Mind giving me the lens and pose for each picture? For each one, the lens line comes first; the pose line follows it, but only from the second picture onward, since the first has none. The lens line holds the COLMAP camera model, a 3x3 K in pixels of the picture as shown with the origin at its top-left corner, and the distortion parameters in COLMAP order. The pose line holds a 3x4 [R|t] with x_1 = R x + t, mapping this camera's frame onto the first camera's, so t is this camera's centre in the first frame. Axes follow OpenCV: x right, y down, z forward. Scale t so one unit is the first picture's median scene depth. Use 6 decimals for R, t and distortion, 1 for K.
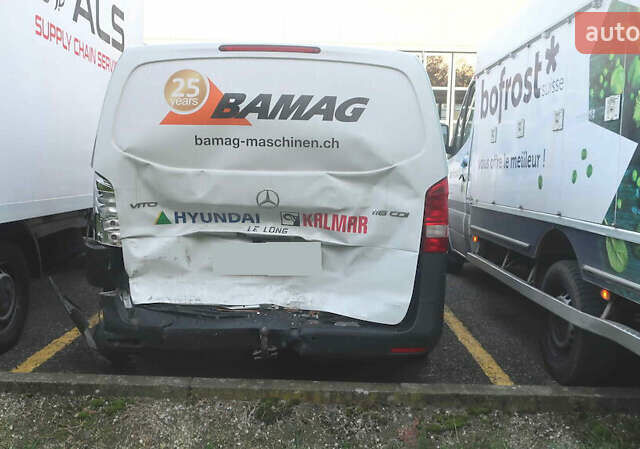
lens RADIAL K [[654.5, 0, 321.6], [0, 654.5, 223.1], [0, 0, 1]] dist [-0.007775, 0.000000]
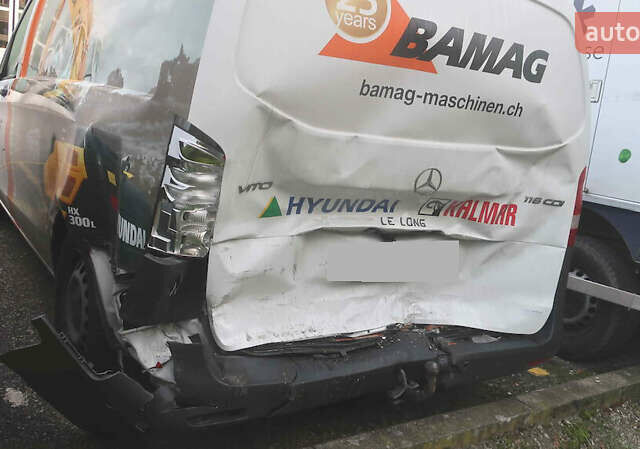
lens RADIAL K [[654.5, 0, 319.7], [0, 654.5, 227.6], [0, 0, 1]] dist [-0.007775, 0.000000]
pose [[0.815506, -0.034581, 0.577714, -0.576706], [-0.050970, 0.990043, 0.131212, -0.073103], [-0.576499, -0.136450, 0.805624, 0.497669]]
